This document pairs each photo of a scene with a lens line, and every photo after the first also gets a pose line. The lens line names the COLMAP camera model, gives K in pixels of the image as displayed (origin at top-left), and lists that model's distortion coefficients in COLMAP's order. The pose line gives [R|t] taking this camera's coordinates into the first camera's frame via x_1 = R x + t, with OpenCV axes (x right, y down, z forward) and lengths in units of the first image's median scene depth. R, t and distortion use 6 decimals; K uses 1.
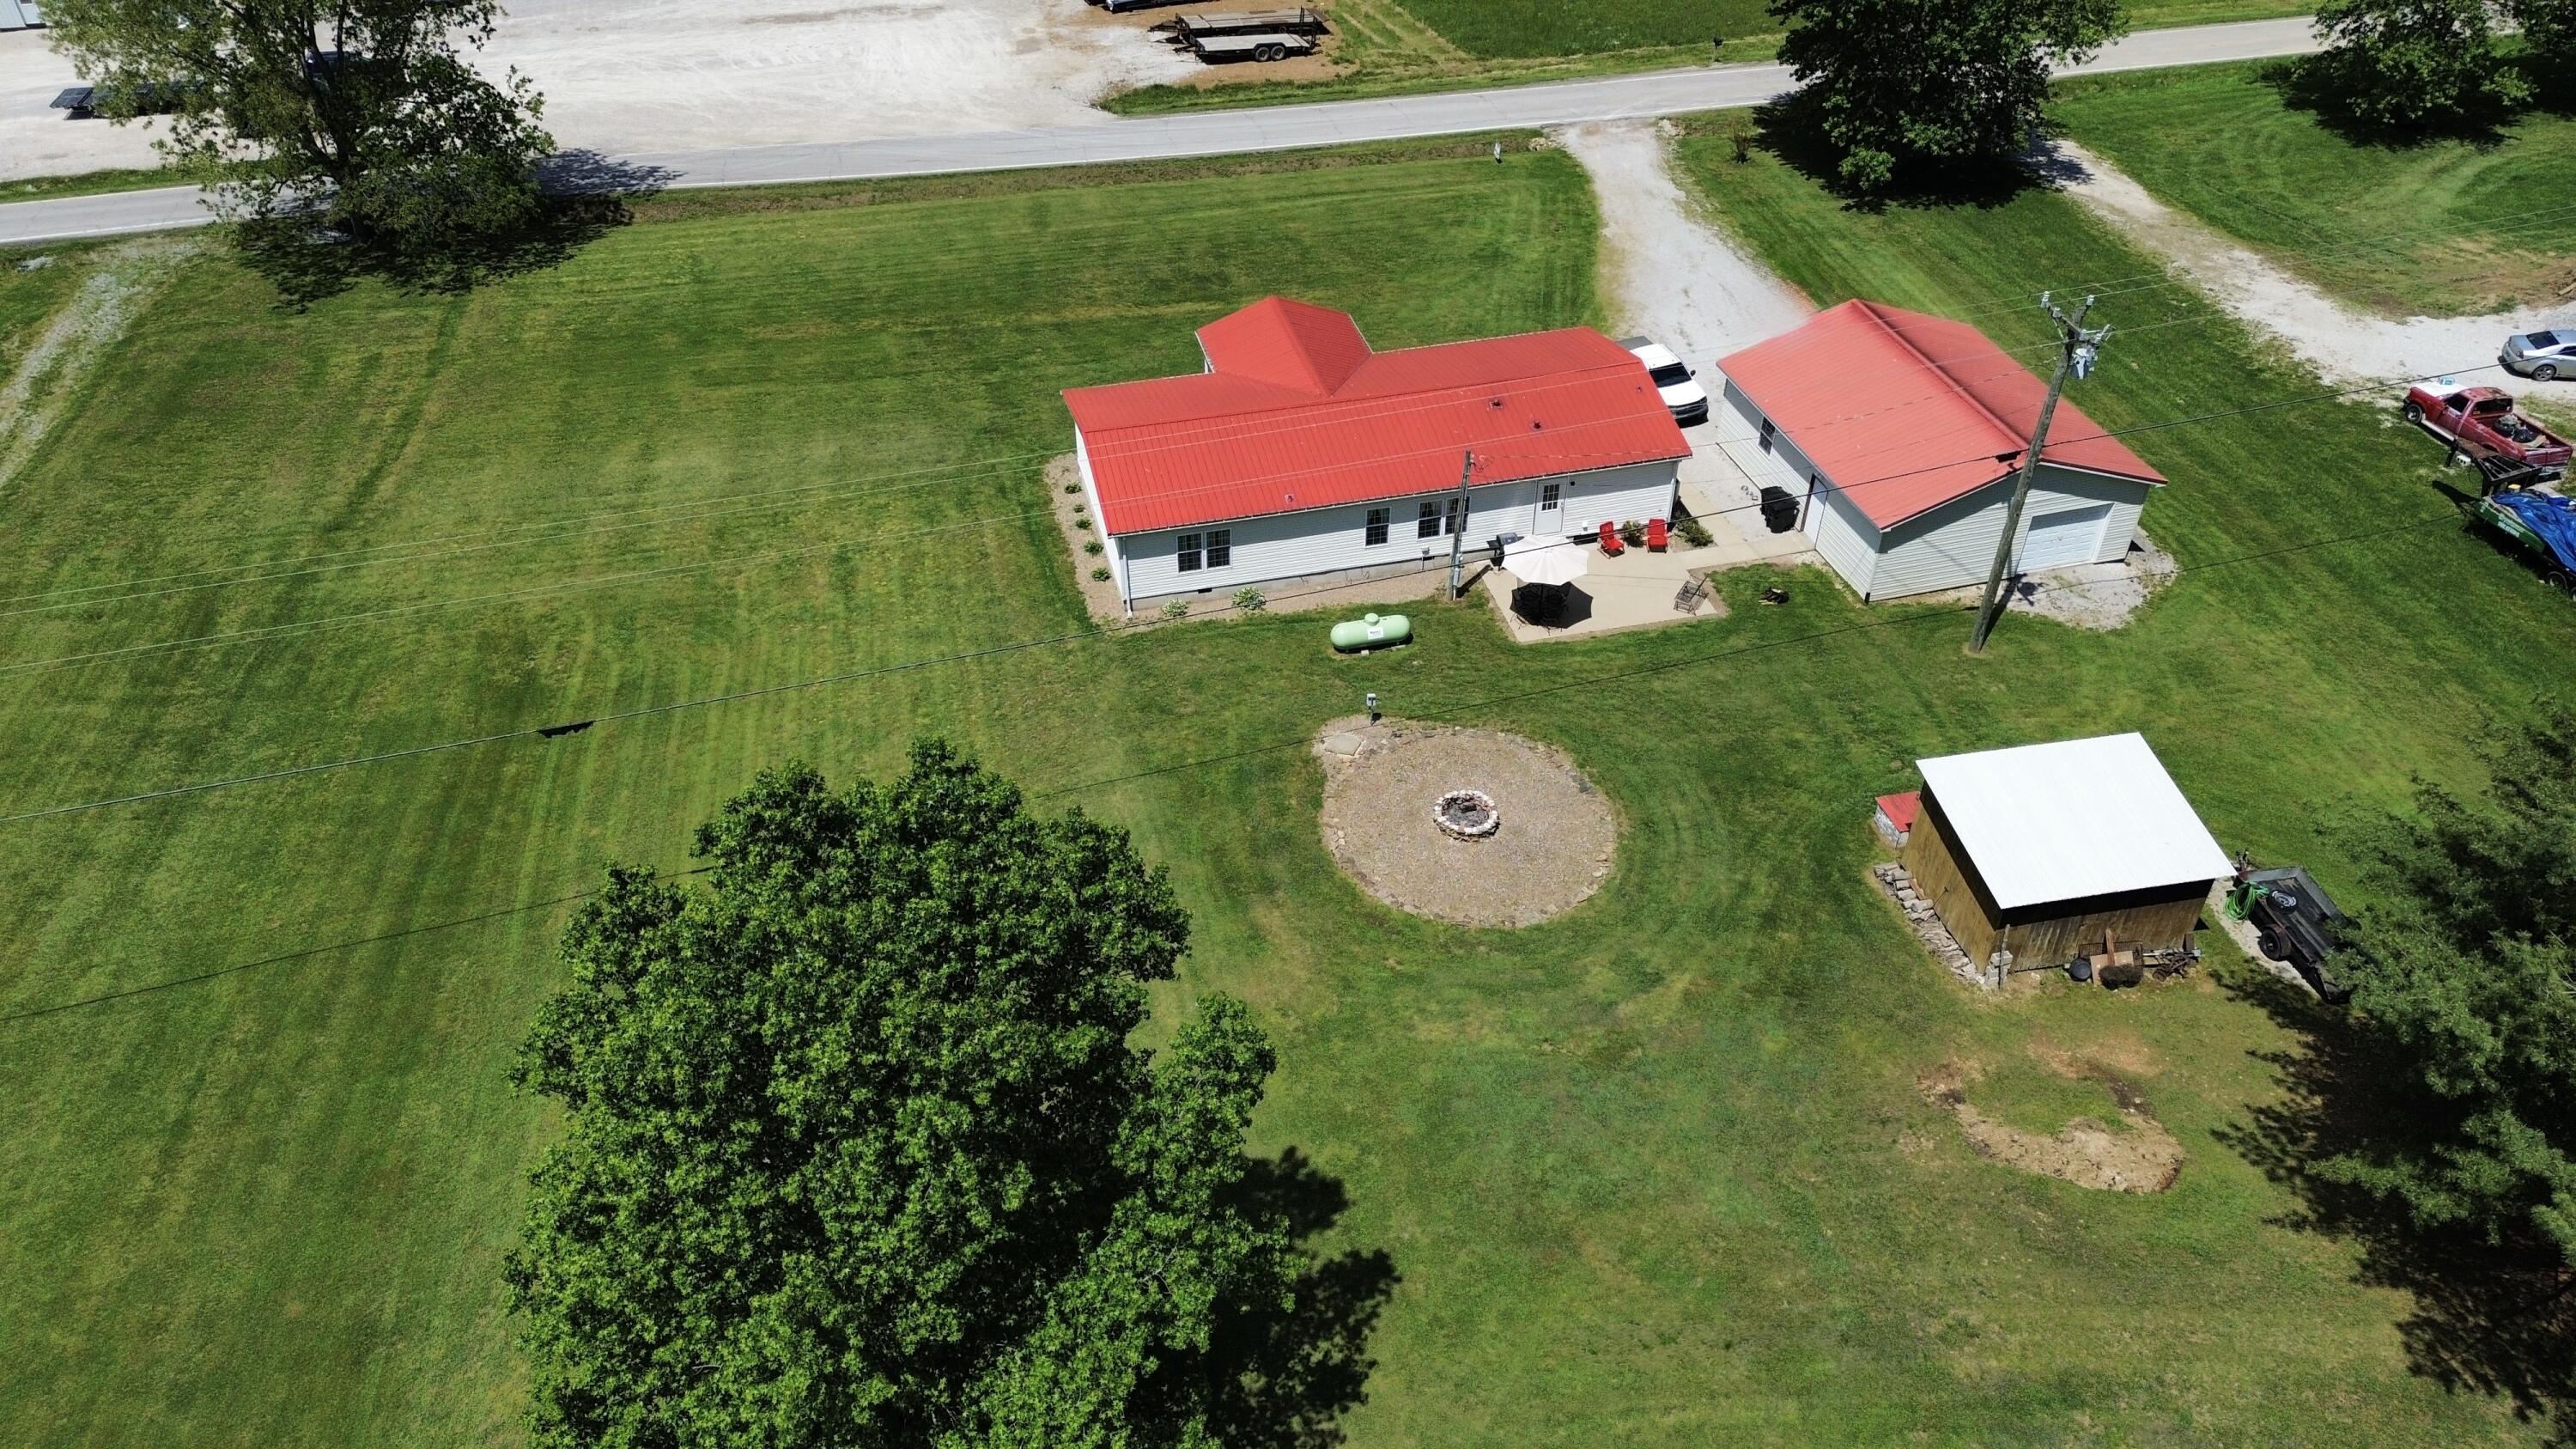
lens RADIAL K [[1833.9, 0, 1284.0], [0, 1833.9, 710.3], [0, 0, 1]] dist [0.082760, -0.087102]
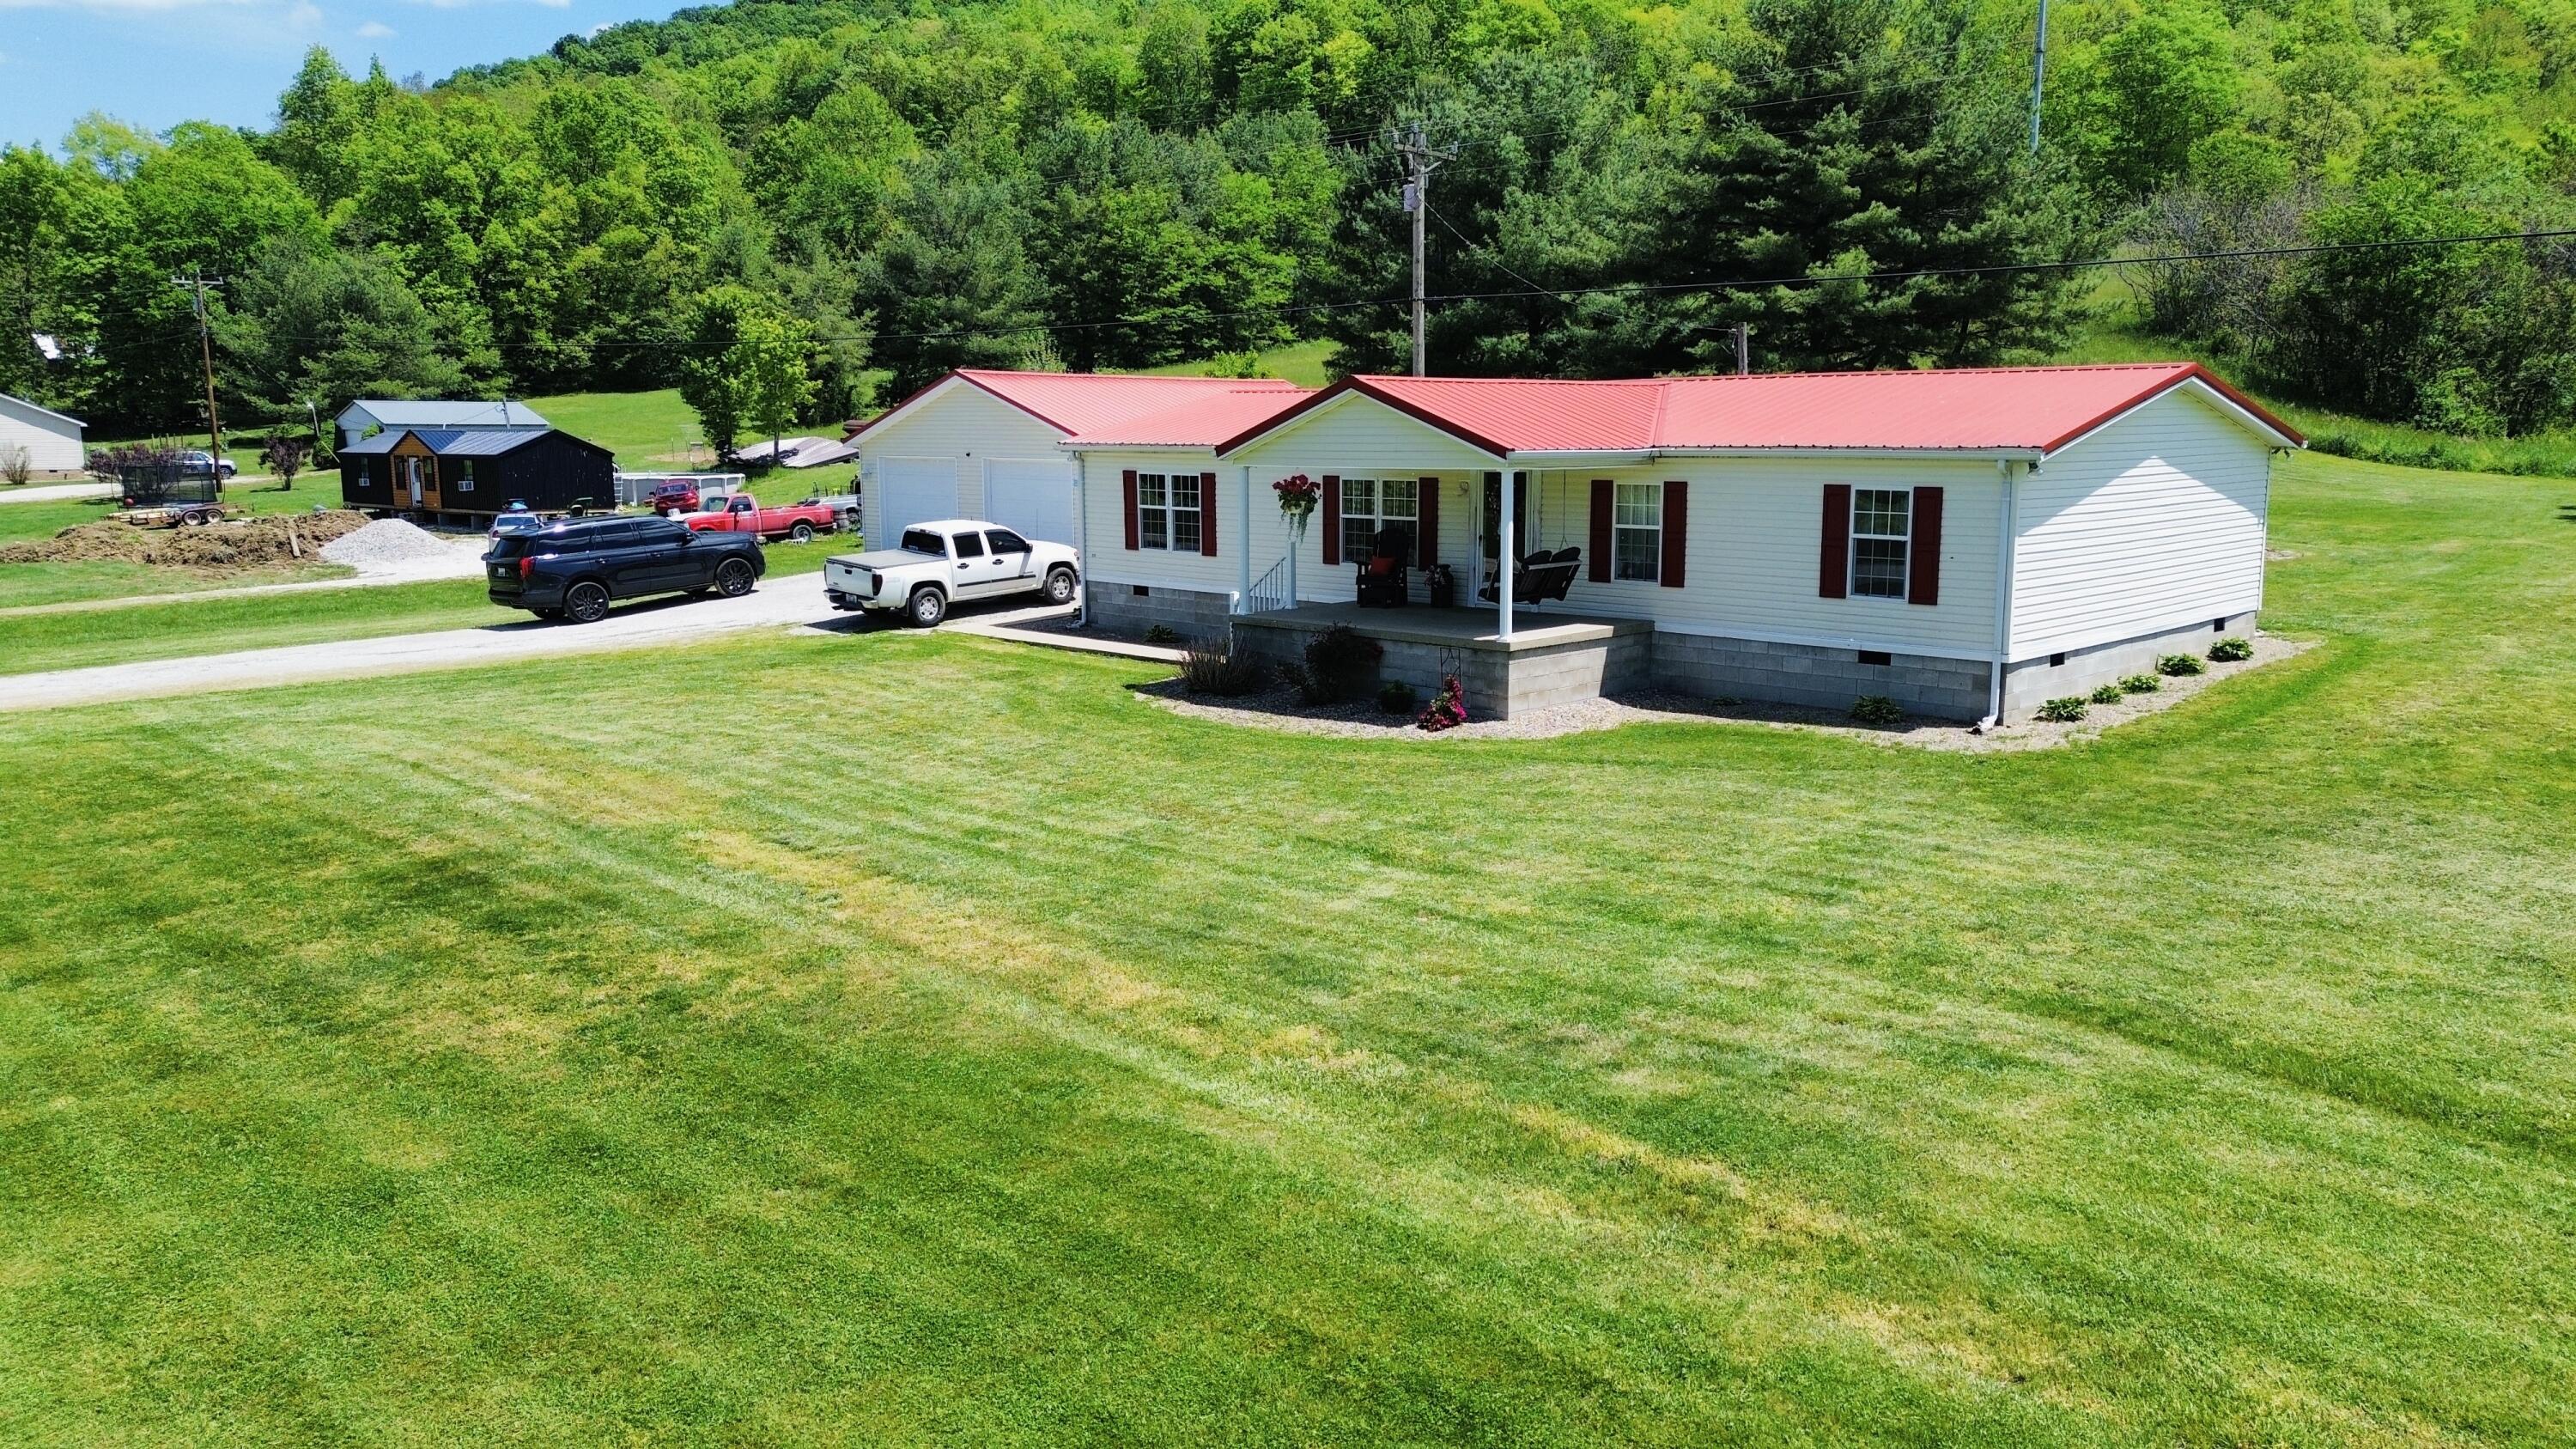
lens RADIAL K [[1833.9, 0, 1284.0], [0, 1833.9, 710.3], [0, 0, 1]] dist [0.082760, -0.087102]
pose [[-0.502737, -0.135164, 0.853807, -0.293526], [0.543994, 0.718134, 0.433999, -0.303083], [-0.671808, 0.682653, -0.287504, 1.021337]]
